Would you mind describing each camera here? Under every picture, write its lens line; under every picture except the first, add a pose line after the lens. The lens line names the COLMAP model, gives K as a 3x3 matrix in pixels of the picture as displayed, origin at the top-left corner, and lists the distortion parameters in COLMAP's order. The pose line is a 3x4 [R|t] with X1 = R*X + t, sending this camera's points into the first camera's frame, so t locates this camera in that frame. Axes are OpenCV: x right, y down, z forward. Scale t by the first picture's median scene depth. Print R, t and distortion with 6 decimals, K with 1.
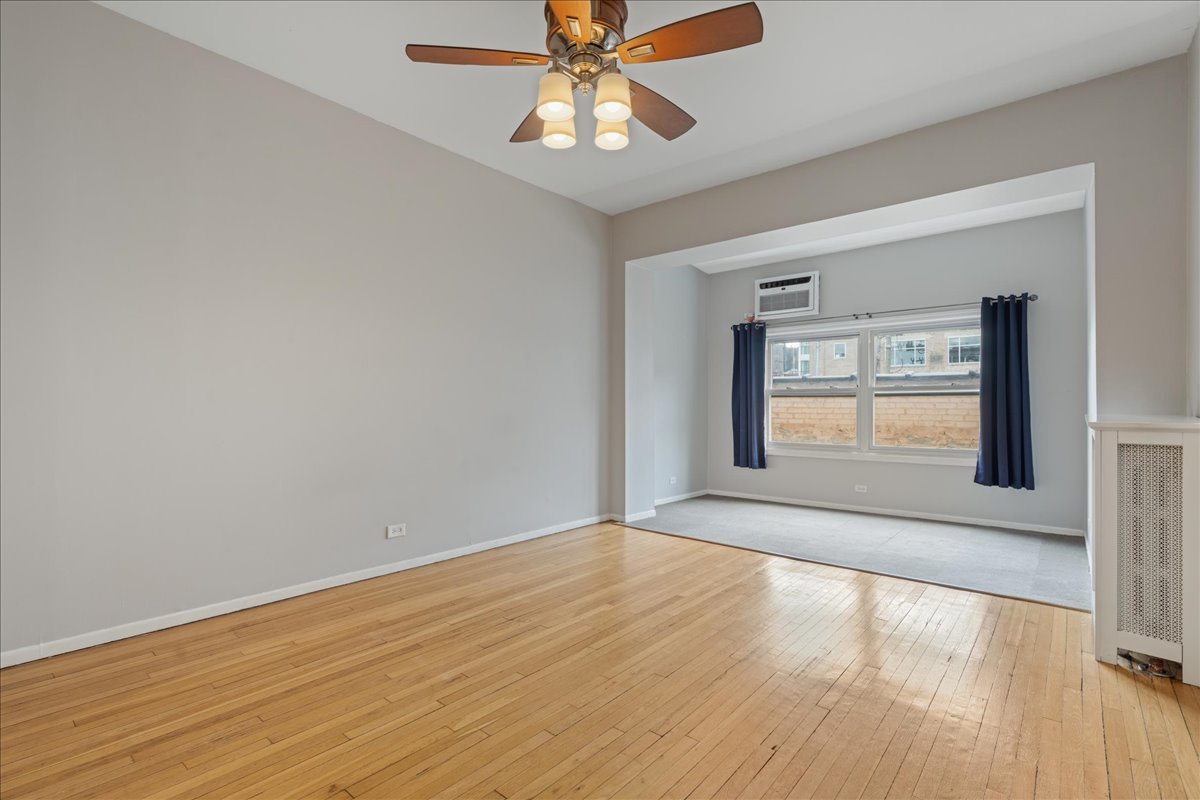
lens RADIAL K [[555.3, 0, 598.9], [0, 555.3, 403.0], [0, 0, 1]] dist [-0.000509, -0.000018]
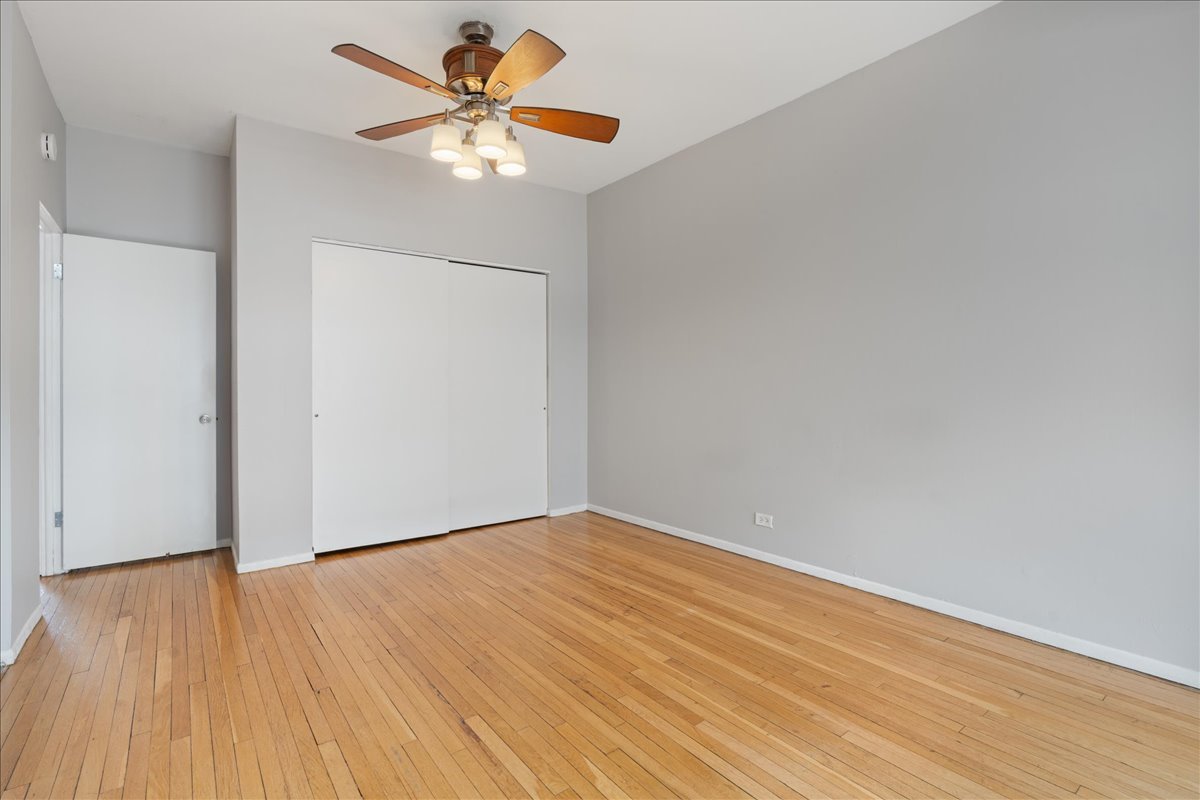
lens RADIAL K [[555.3, 0, 598.7], [0, 555.3, 394.9], [0, 0, 1]] dist [-0.000509, -0.000018]
pose [[-0.214738, 0.007401, -0.976644, 0.814470], [0.007867, 0.999952, 0.005848, -0.003279], [0.976640, -0.006428, -0.214786, 1.126323]]
